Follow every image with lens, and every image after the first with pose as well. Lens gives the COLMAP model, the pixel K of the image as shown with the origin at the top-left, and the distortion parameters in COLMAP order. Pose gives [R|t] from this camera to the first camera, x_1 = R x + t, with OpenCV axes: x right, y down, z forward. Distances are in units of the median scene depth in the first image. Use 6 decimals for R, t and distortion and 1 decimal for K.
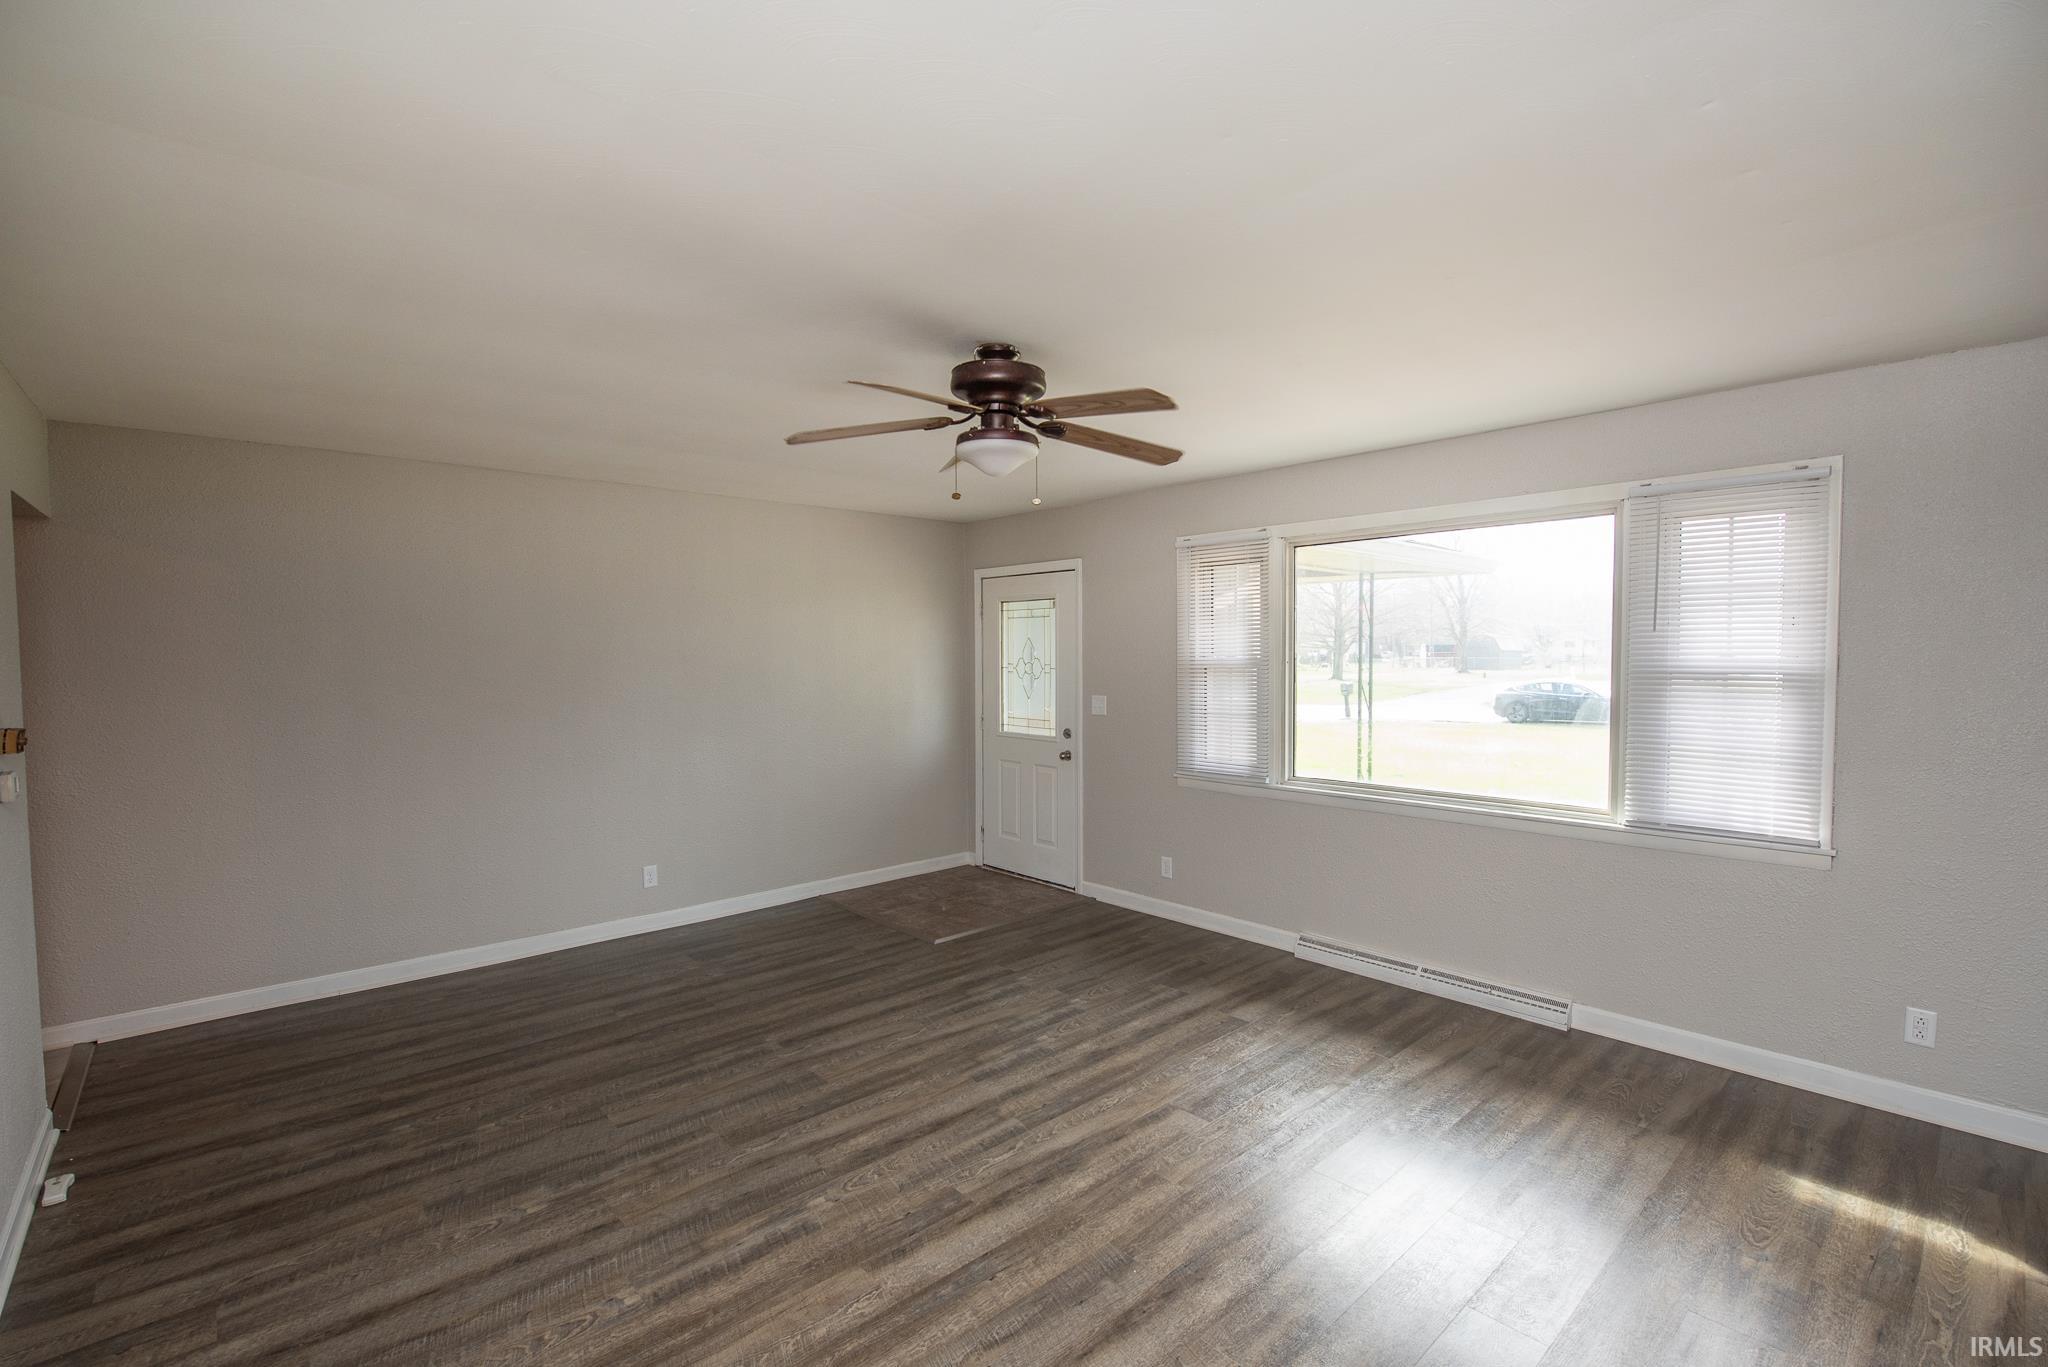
lens RADIAL K [[911.7, 0, 1022.7], [0, 911.7, 685.1], [0, 0, 1]] dist [-0.021421, -0.000415]
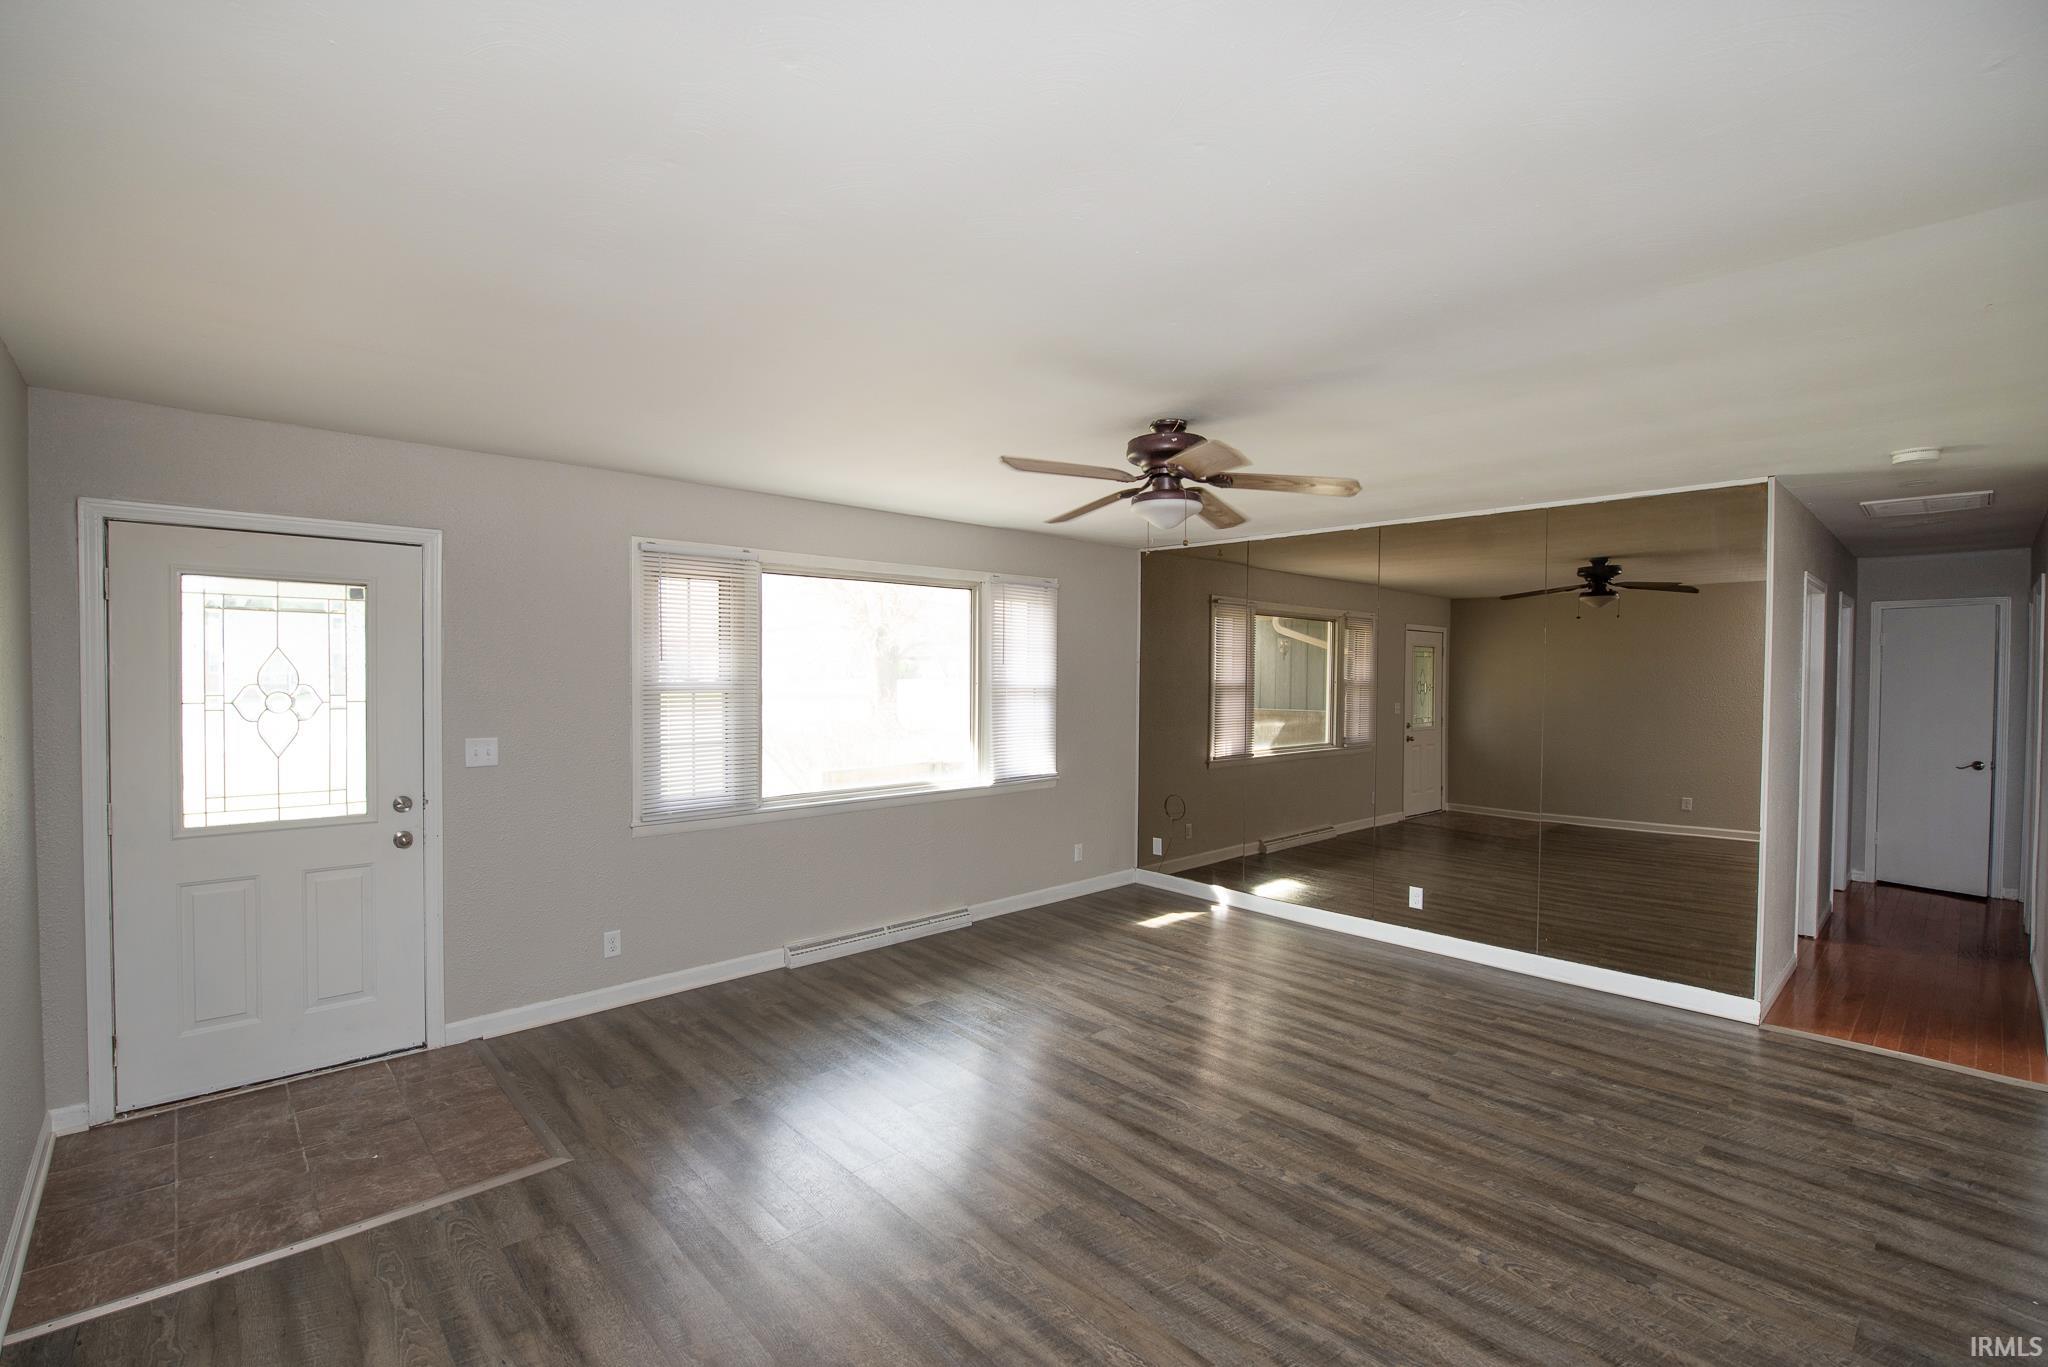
lens RADIAL K [[911.7, 0, 1022.7], [0, 911.7, 685.1], [0, 0, 1]] dist [-0.021421, -0.000415]
pose [[-0.017776, -0.013790, 0.999747, -0.989342], [0.034040, 0.999317, 0.014389, -0.039762], [-0.999262, 0.034287, -0.017294, 1.000317]]
